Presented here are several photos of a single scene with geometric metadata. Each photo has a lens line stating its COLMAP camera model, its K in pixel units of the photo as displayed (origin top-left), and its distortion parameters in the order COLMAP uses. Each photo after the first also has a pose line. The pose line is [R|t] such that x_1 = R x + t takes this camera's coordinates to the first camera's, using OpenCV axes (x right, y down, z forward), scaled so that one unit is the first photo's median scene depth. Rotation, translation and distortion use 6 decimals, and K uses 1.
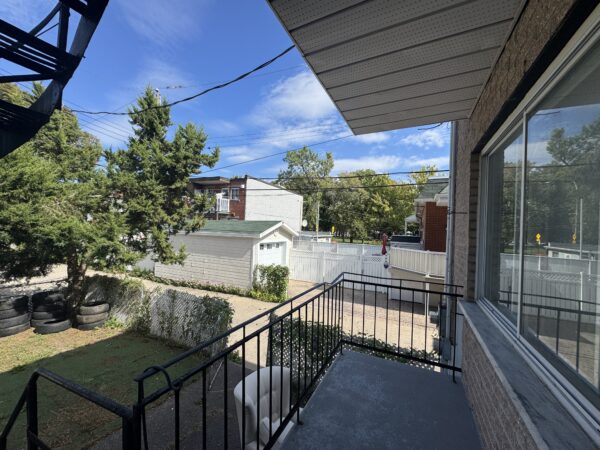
lens RADIAL K [[239.1, 0, 299.8], [0, 239.1, 226.0], [0, 0, 1]] dist [-0.003537, 0.000629]
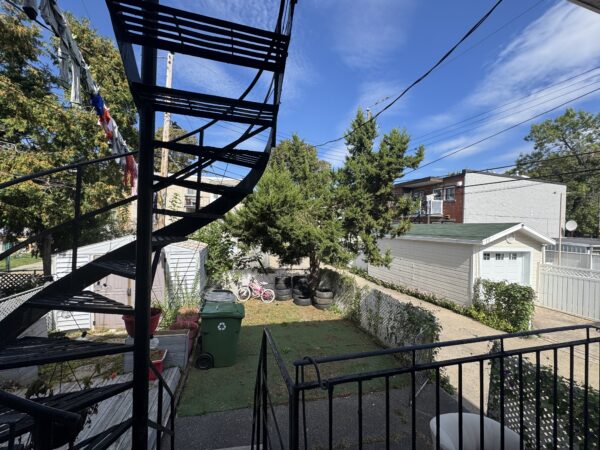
lens RADIAL K [[239.1, 0, 301.8], [0, 239.1, 227.2], [0, 0, 1]] dist [-0.003537, 0.000629]
pose [[0.672903, -0.013002, -0.739617, 0.024465], [0.003282, 0.999888, -0.014591, 0.000776], [0.739724, 0.007391, 0.672870, 0.029997]]
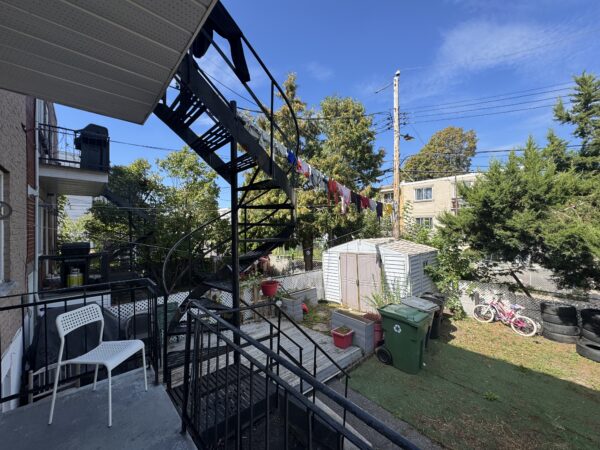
lens RADIAL K [[239.1, 0, 298.9], [0, 239.1, 227.9], [0, 0, 1]] dist [-0.003537, 0.000629]
pose [[-0.366800, -0.035921, -0.929606, 0.122736], [0.010061, 0.999043, -0.042574, 0.008296], [0.930246, -0.024969, -0.366087, 0.320635]]
